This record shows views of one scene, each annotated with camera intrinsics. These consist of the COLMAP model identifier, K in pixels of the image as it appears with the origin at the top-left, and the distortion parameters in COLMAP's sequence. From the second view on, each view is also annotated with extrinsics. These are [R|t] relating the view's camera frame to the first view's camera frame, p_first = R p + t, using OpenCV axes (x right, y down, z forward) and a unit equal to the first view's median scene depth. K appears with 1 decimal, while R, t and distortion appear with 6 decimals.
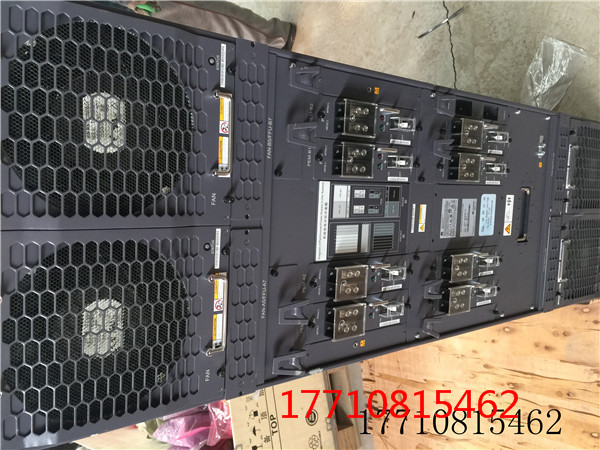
lens RADIAL K [[517.1, 0, 295.2], [0, 517.1, 224.4], [0, 0, 1]] dist [0.057358, -0.058512]
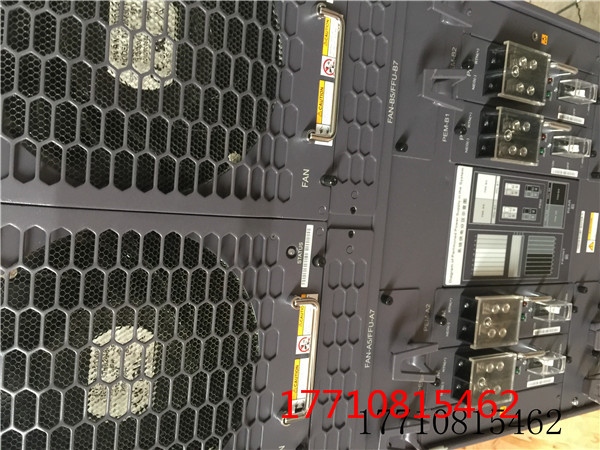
lens RADIAL K [[517.1, 0, 300.0], [0, 517.1, 225.6], [0, 0, 1]] dist [0.057358, -0.058512]
pose [[0.992715, 0.047311, -0.110809, -0.085109], [-0.051426, 0.998078, -0.034570, 0.030140], [0.108960, 0.040017, 0.993240, 0.344604]]
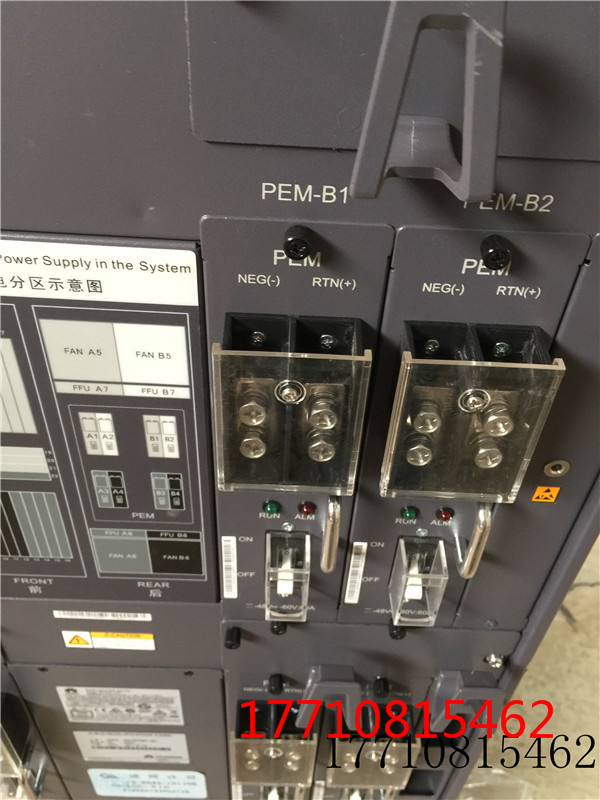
lens RADIAL K [[673.3, 0, 297.7], [0, 673.3, 403.2], [0, 0, 1]] dist [0.060425, -0.010594]
pose [[-0.002213, 0.997844, 0.065600, 0.101153], [-0.993850, 0.005068, -0.110620, -0.104044], [-0.110714, -0.065441, 0.991695, 0.777245]]
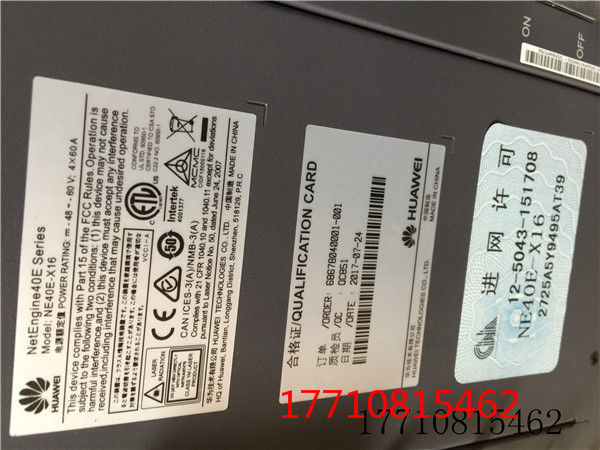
lens RADIAL K [[517.1, 0, 299.8], [0, 517.1, 223.9], [0, 0, 1]] dist [0.057358, -0.058512]
pose [[0.984412, 0.067324, -0.162484, 0.482112], [-0.073546, 0.996759, -0.032581, -0.026344], [0.159764, 0.044023, 0.986173, 1.219823]]
